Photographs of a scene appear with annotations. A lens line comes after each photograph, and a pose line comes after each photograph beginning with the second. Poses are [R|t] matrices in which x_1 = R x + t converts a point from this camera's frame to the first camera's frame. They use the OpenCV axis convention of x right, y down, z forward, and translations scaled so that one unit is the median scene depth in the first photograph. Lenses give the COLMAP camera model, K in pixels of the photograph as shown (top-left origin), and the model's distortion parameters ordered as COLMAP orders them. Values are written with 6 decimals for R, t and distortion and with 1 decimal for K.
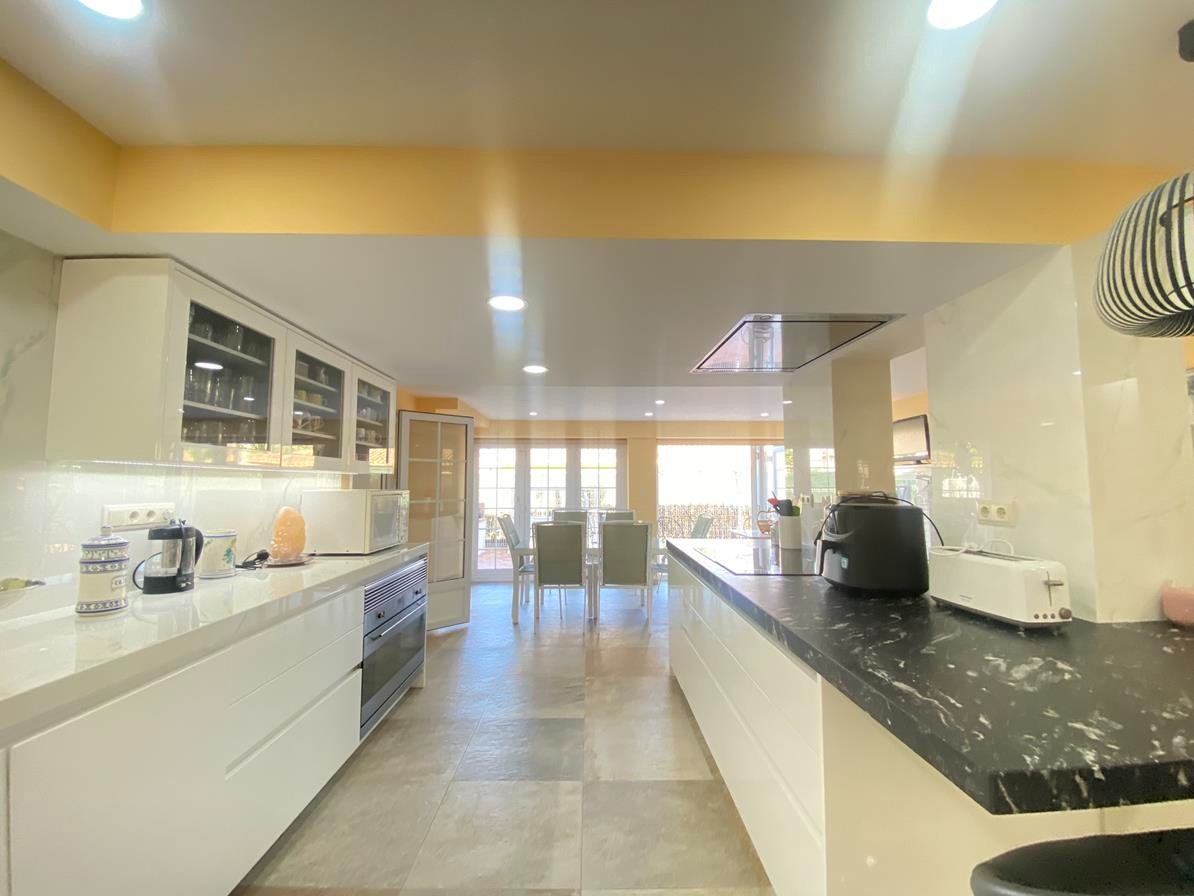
lens RADIAL K [[480.8, 0, 597.0], [0, 480.8, 448.0], [0, 0, 1]] dist [0.012925, -0.014830]
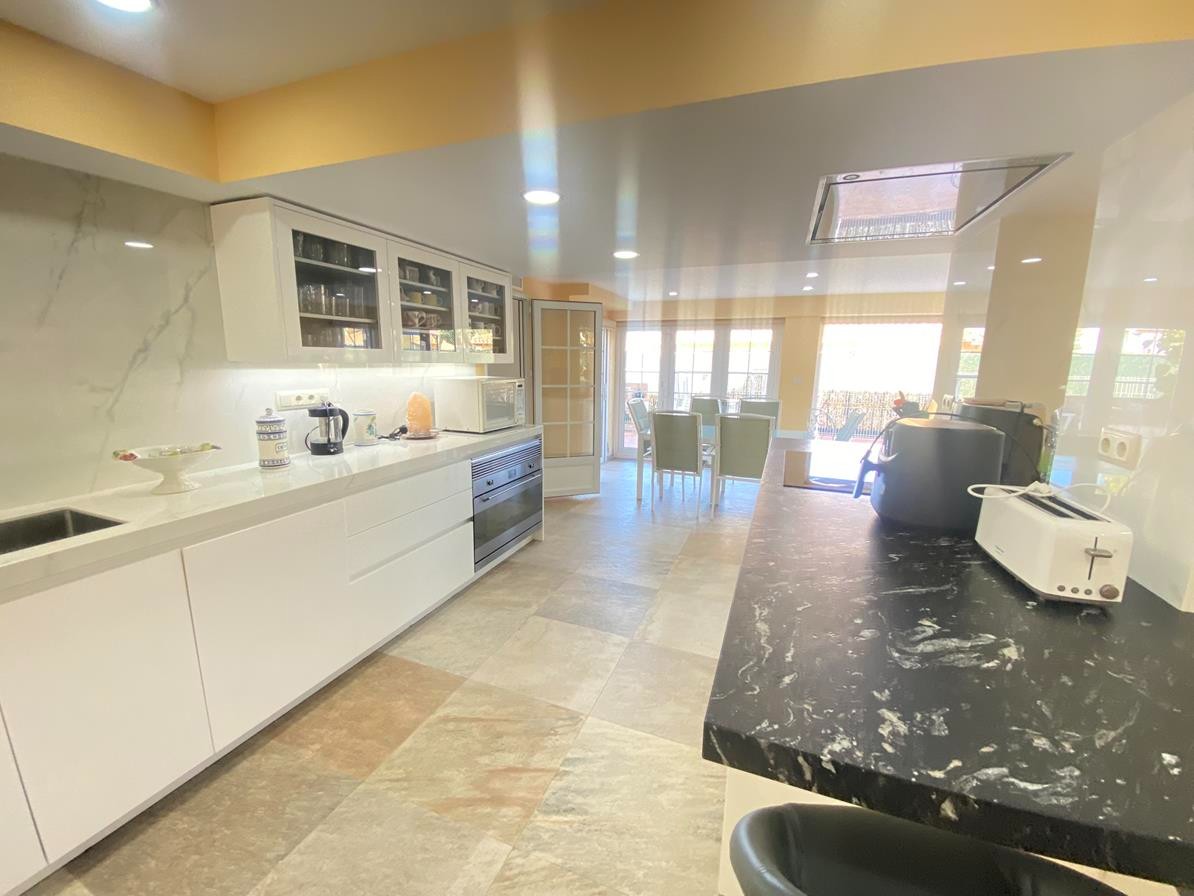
lens RADIAL K [[479.2, 0, 597.0], [0, 479.2, 448.0], [0, 0, 1]] dist [0.029488, -0.024045]
pose [[0.924062, 0.080532, -0.373663, 0.334456], [0.016664, 0.968138, 0.249862, -0.051550], [0.381879, -0.237115, 0.893278, 0.048236]]
